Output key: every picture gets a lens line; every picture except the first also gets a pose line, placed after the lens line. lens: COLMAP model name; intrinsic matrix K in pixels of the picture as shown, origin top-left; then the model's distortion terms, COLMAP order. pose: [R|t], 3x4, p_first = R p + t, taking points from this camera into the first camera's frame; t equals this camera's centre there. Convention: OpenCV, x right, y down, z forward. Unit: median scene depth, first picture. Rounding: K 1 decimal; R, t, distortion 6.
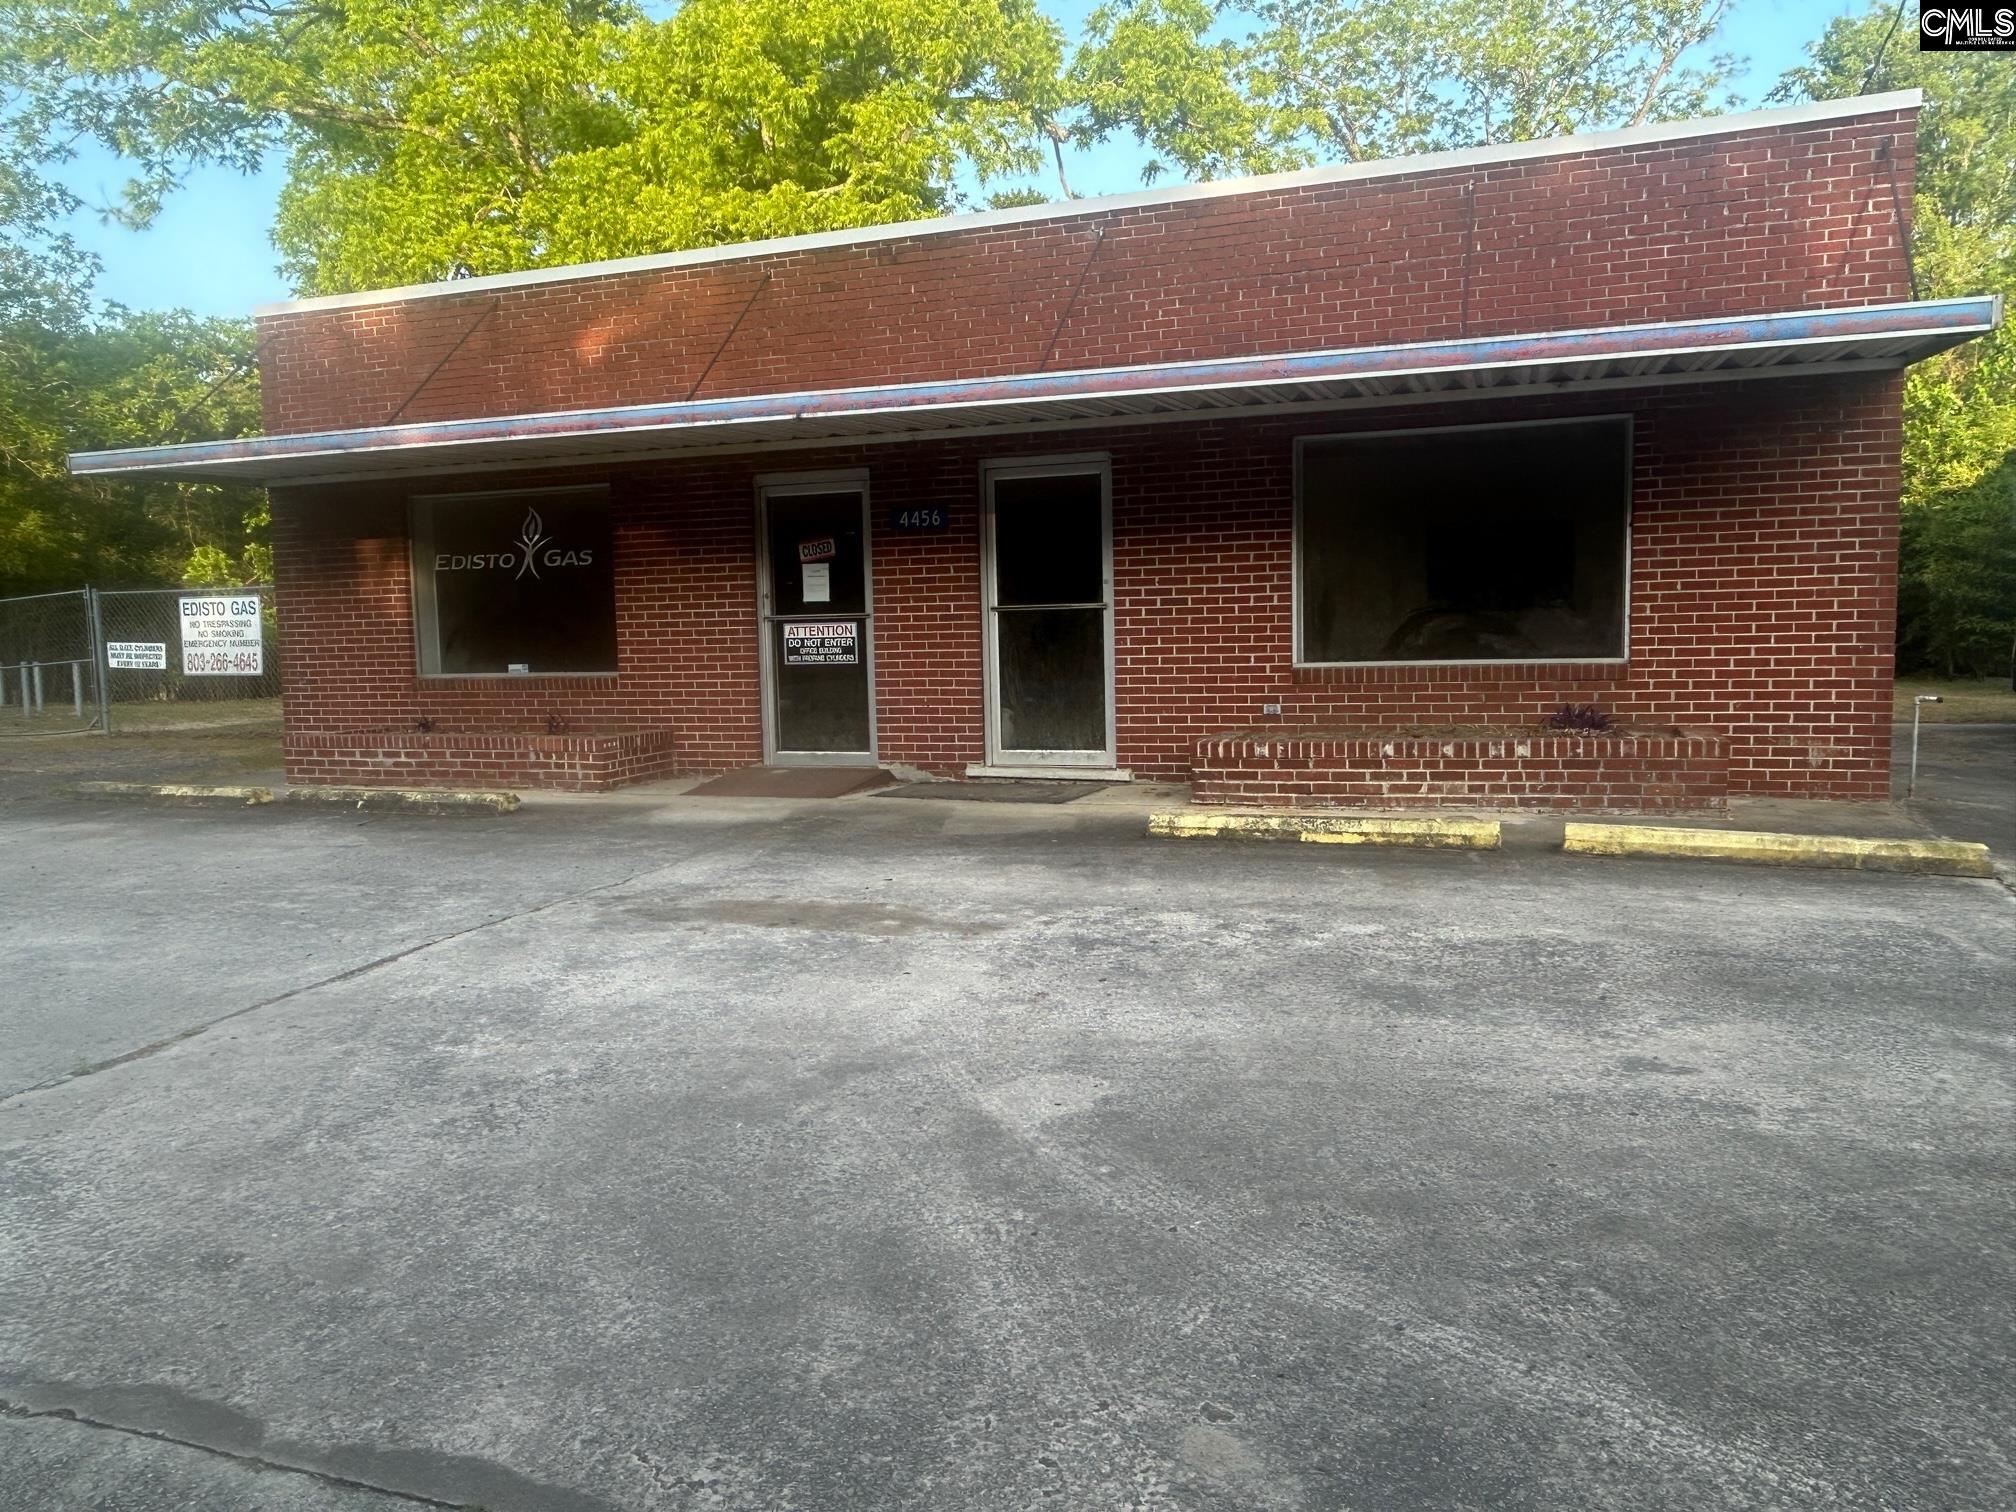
lens RADIAL K [[1476.6, 0, 1008.6], [0, 1476.6, 765.2], [0, 0, 1]] dist [-0.003913, -0.006905]
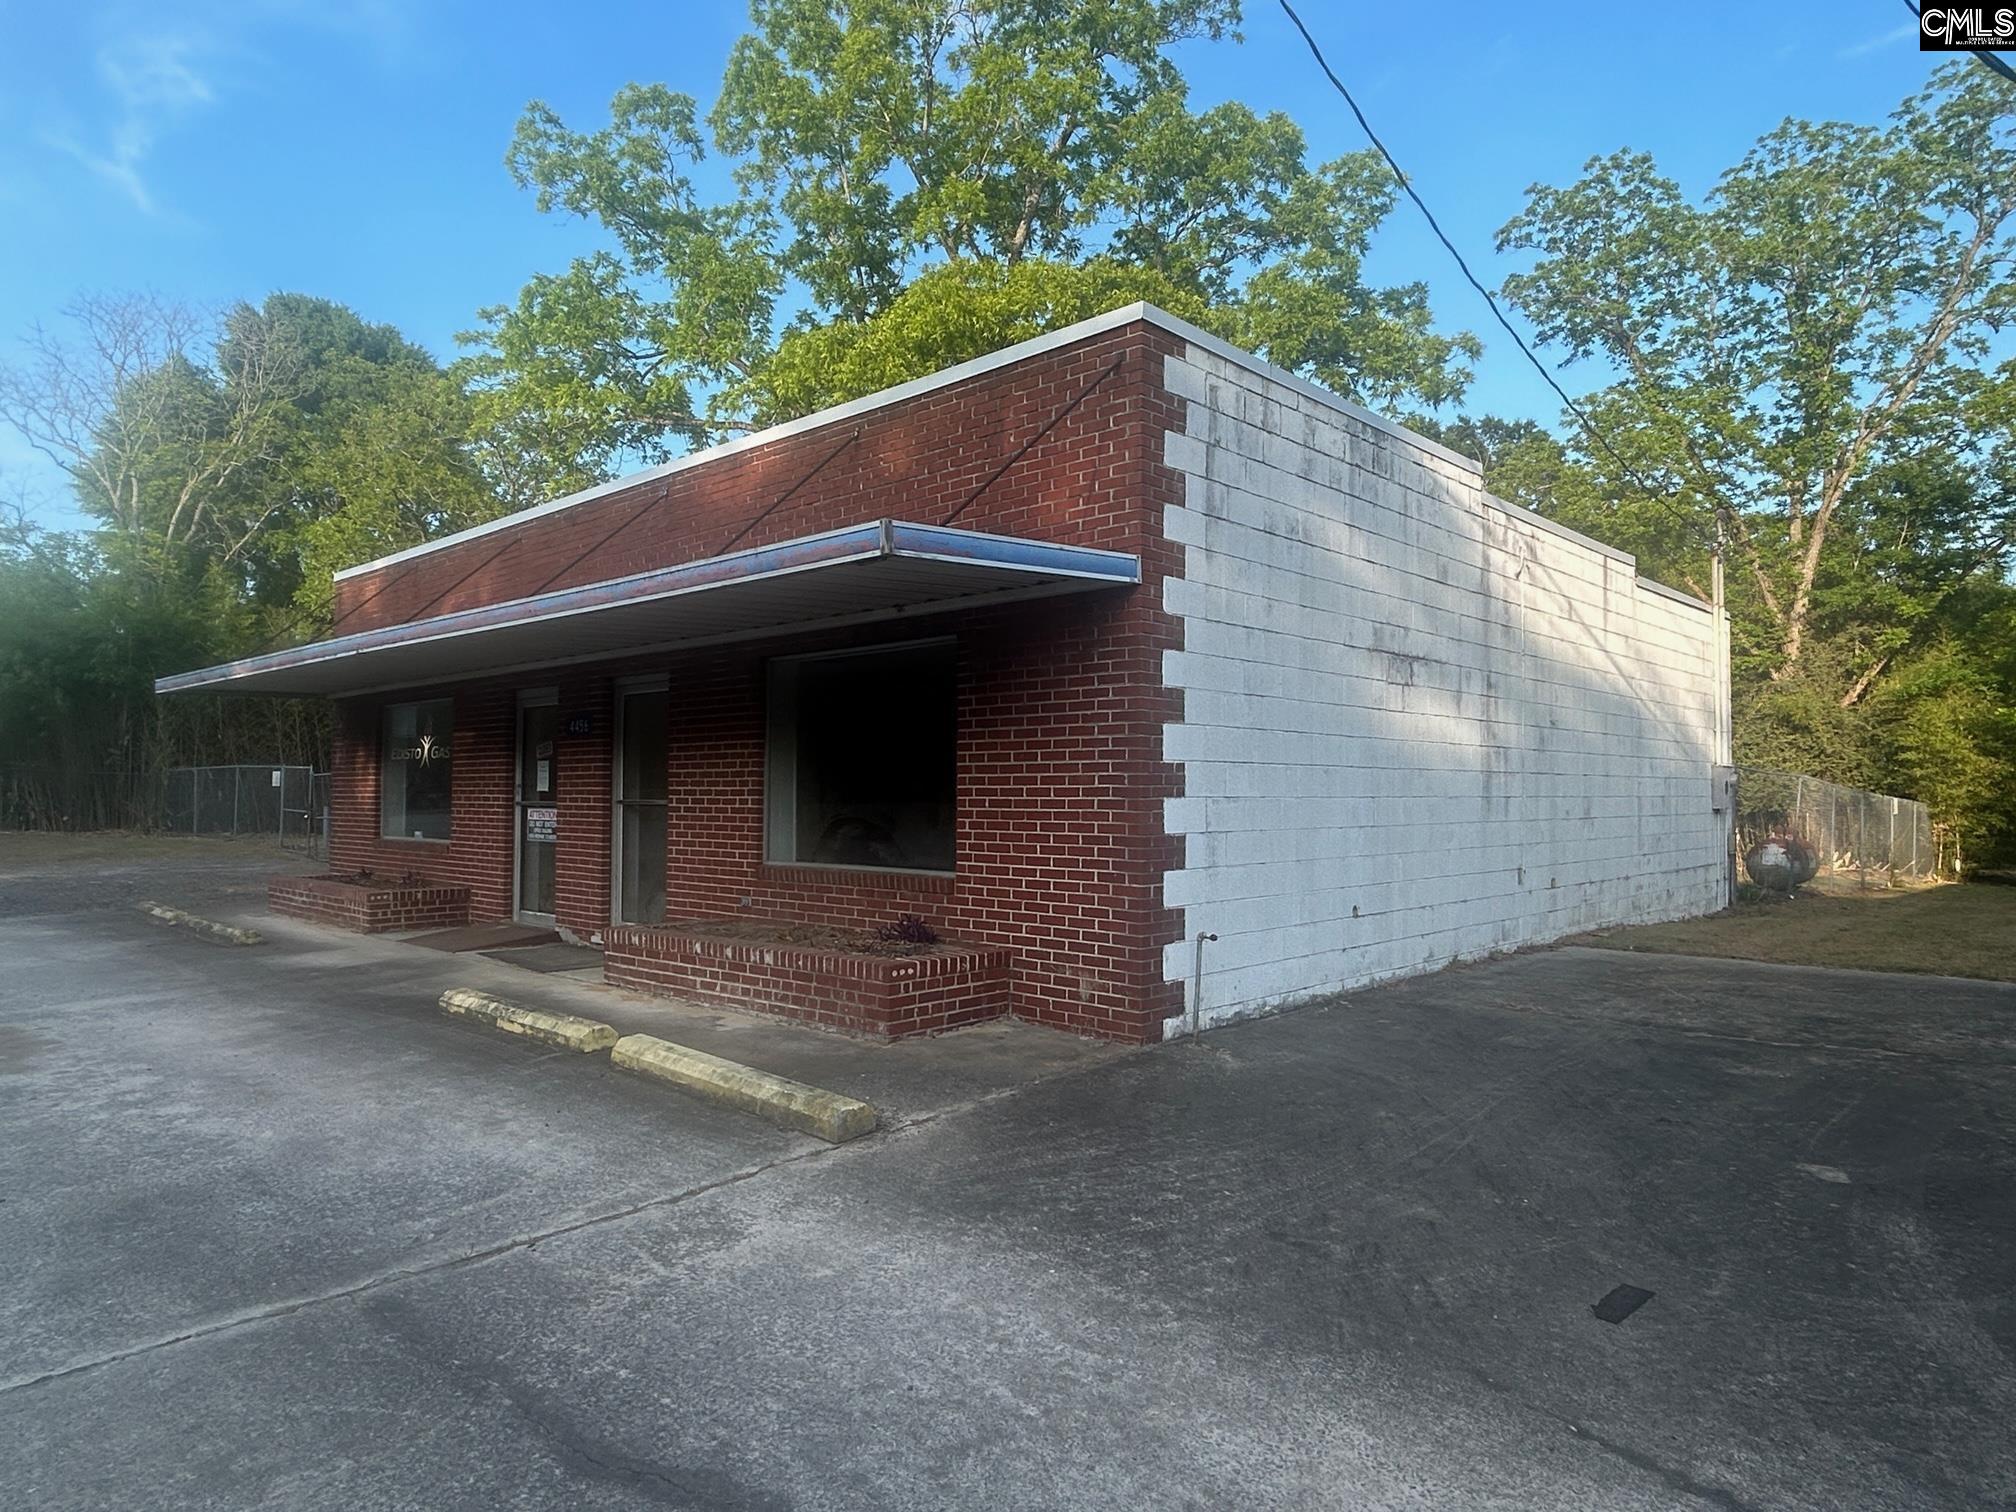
lens RADIAL K [[1250.8, 0, 1008.0], [0, 1250.8, 756.0], [0, 0, 1]] dist [0.004103, -0.000596]
pose [[0.919569, 0.014587, -0.392657, 0.811134], [-0.061937, 0.992199, -0.108190, -0.063734], [0.388016, 0.123808, 0.913299, 0.233156]]
